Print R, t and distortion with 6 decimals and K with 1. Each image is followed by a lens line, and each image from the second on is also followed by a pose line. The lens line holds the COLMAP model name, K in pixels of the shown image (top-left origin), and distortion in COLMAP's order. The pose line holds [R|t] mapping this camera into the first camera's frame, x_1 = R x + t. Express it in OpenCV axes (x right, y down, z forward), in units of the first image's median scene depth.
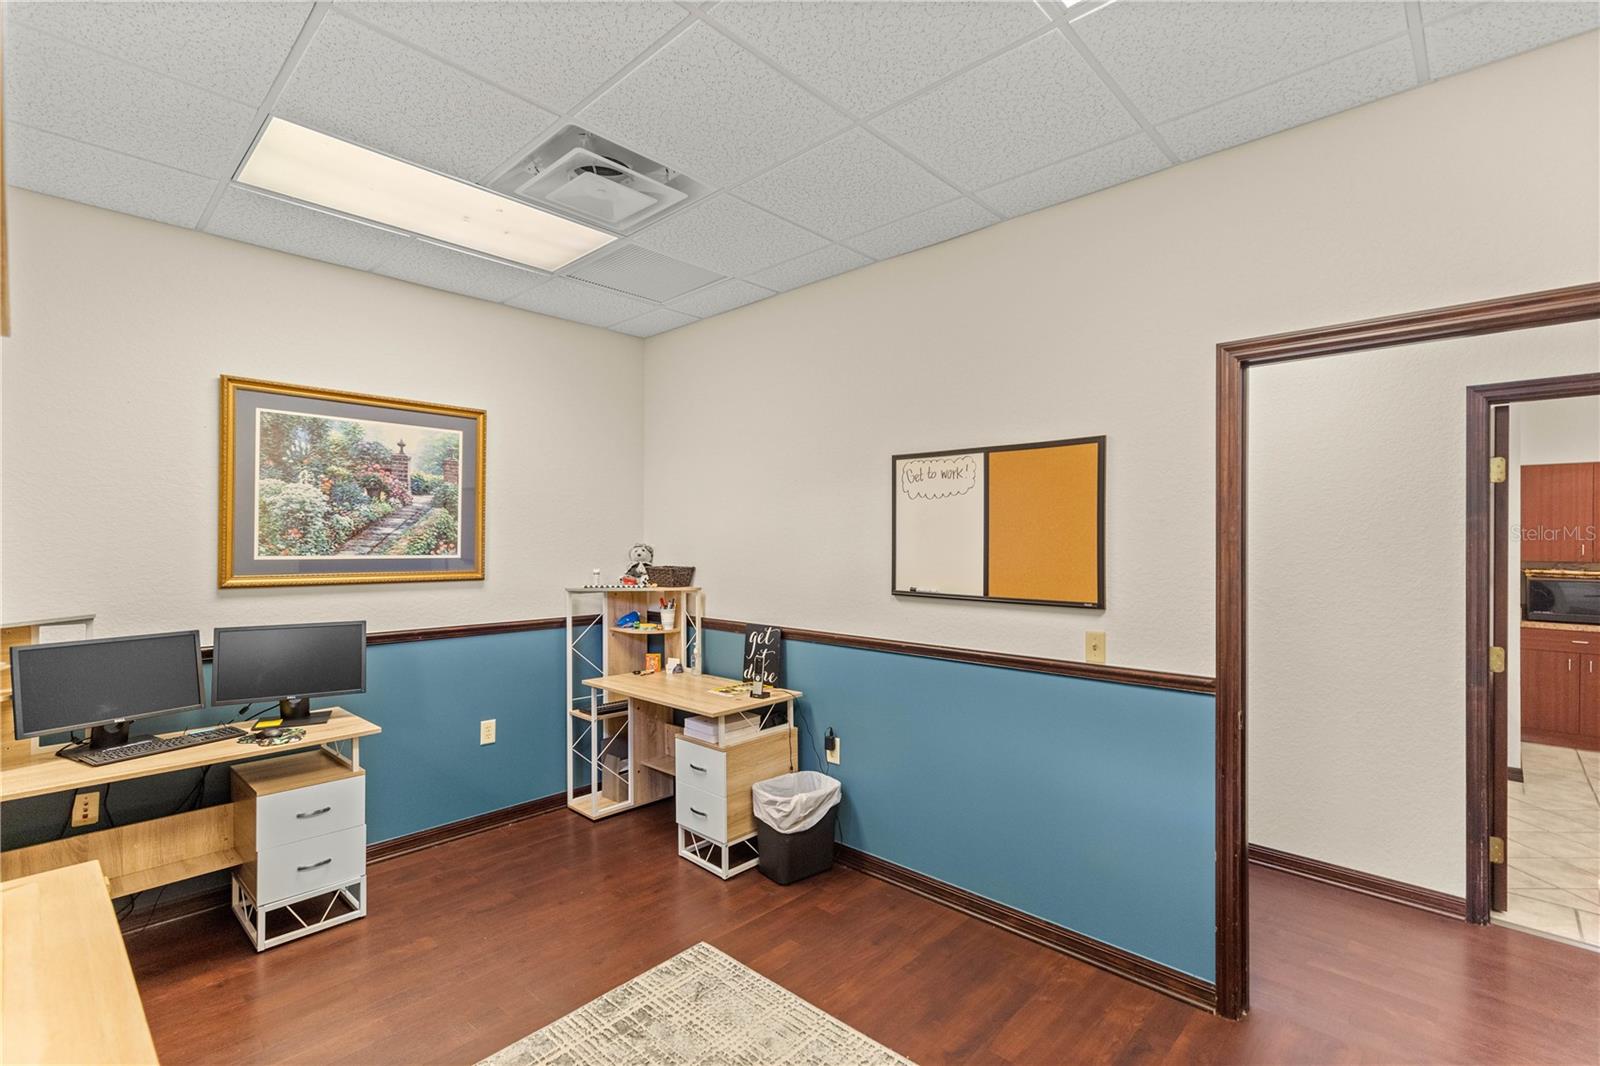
lens RADIAL K [[725.5, 0, 800.0], [0, 725.5, 533.0], [0, 0, 1]] dist [0.003272, 0.000354]
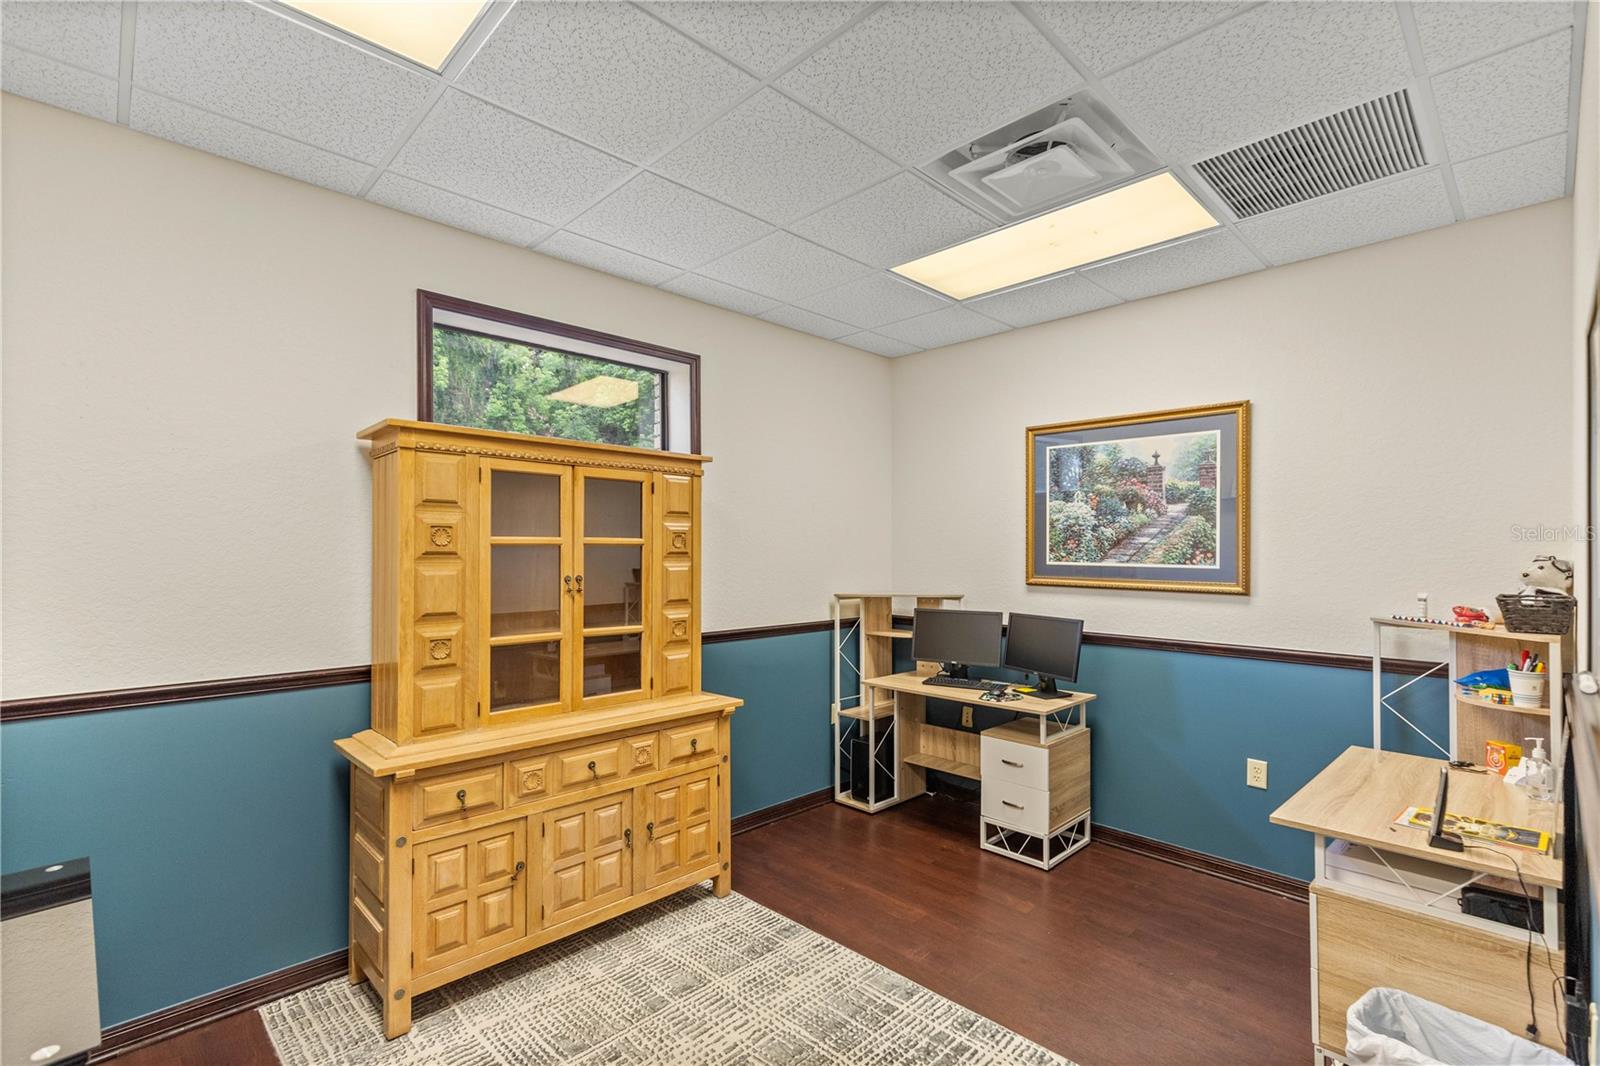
lens RADIAL K [[725.5, 0, 800.0], [0, 725.5, 533.0], [0, 0, 1]] dist [0.003272, 0.000354]
pose [[-0.044357, -0.021973, -0.998774, 0.501999], [0.008607, 0.999713, -0.022376, 0.005475], [0.998979, -0.009589, -0.044155, 0.553087]]
